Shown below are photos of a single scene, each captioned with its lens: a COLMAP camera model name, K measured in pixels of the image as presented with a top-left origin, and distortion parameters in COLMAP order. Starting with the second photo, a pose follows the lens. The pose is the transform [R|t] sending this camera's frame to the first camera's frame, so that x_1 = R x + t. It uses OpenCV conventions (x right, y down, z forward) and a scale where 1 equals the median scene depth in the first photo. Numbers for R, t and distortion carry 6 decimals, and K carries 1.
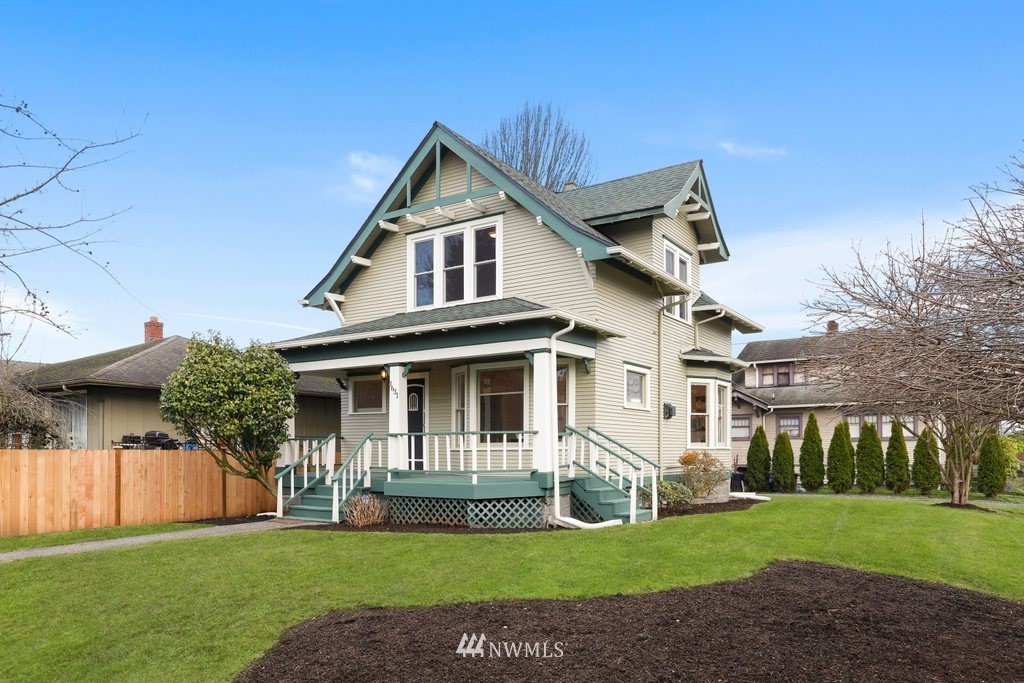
lens RADIAL K [[700.2, 0, 514.4], [0, 700.2, 308.8], [0, 0, 1]] dist [-0.005076, 0.001282]
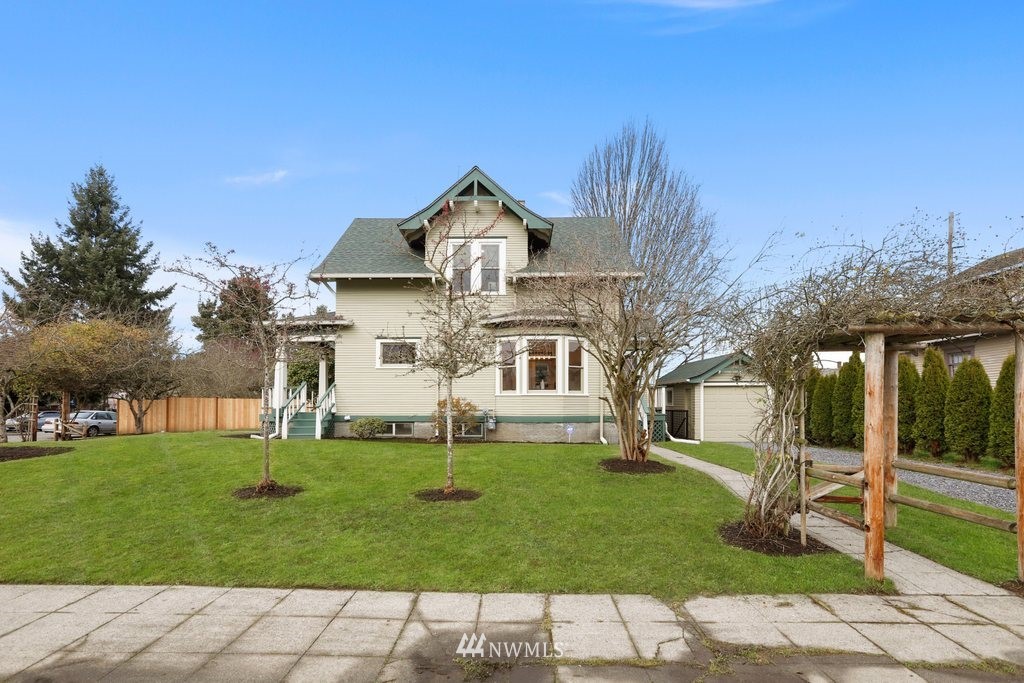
lens RADIAL K [[472.0, 0, 498.7], [0, 472.0, 319.4], [0, 0, 1]] dist [-0.000985, 0.000082]
pose [[0.543597, -0.142963, -0.827082, 1.192381], [0.165522, 0.984296, -0.061349, 0.146677], [0.822864, -0.103551, 0.558724, 0.681117]]
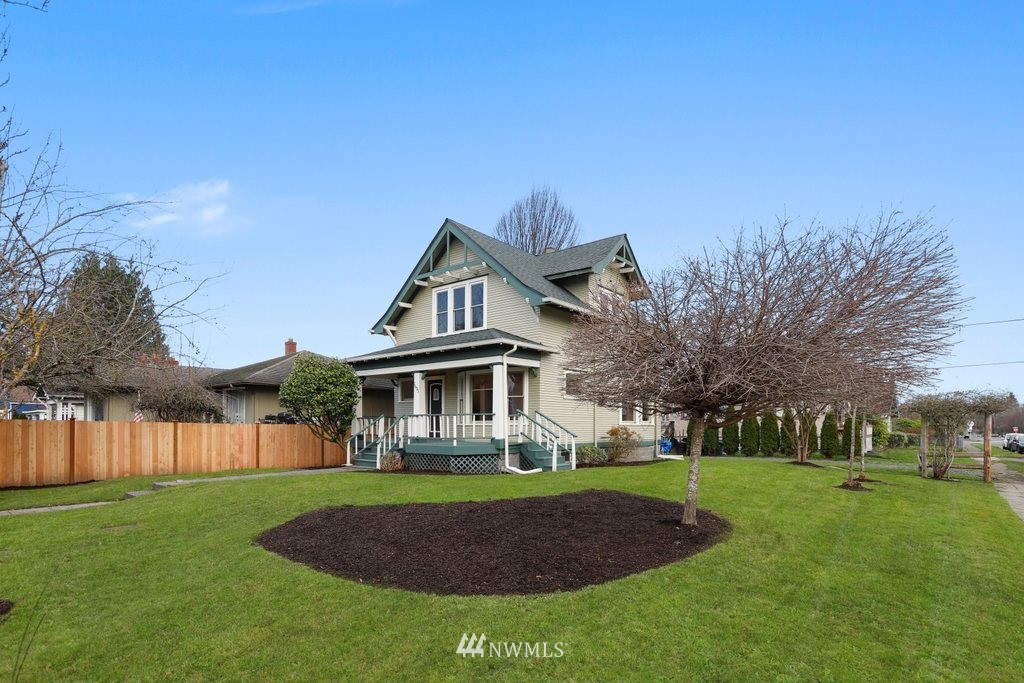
lens RADIAL K [[511.3, 0, 515.7], [0, 511.3, 308.8], [0, 0, 1]] dist [-0.029898, 0.000029]
pose [[0.995491, -0.017786, -0.093172, 0.164989], [0.015172, 0.999473, -0.028690, -0.027753], [0.093633, 0.027147, 0.995237, -0.149618]]
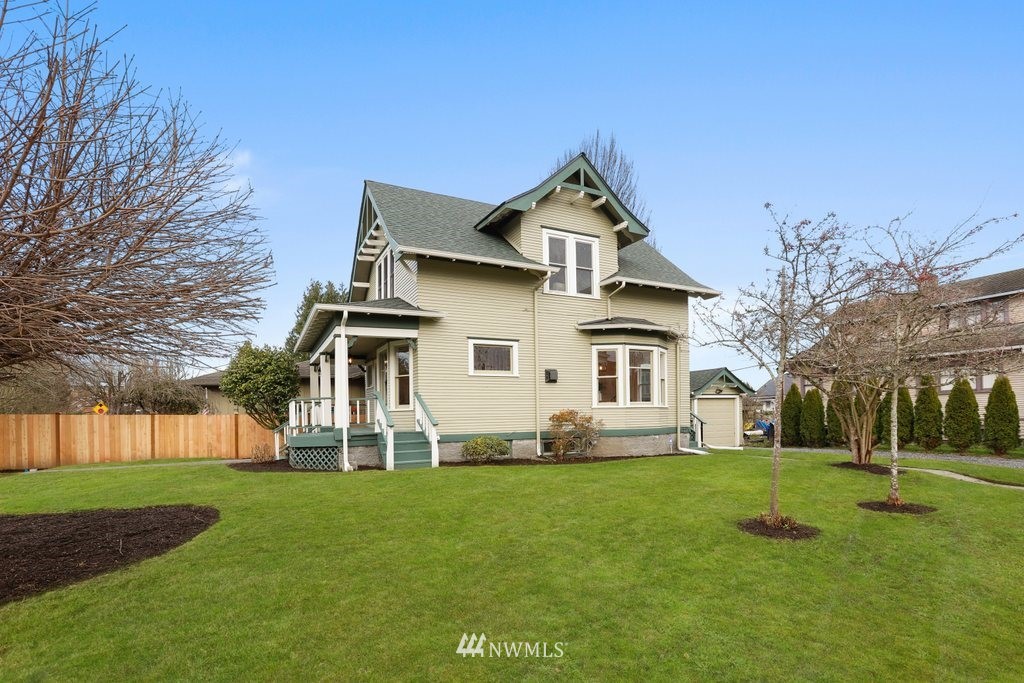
lens RADIAL K [[493.9, 0, 513.9], [0, 493.9, 341.3], [0, 0, 1]] dist [-0.035347, 0.000010]
pose [[0.875581, -0.083151, -0.475860, 0.654292], [0.108618, 0.993738, 0.026213, 0.070304], [0.470701, -0.074639, 0.879130, 0.302979]]
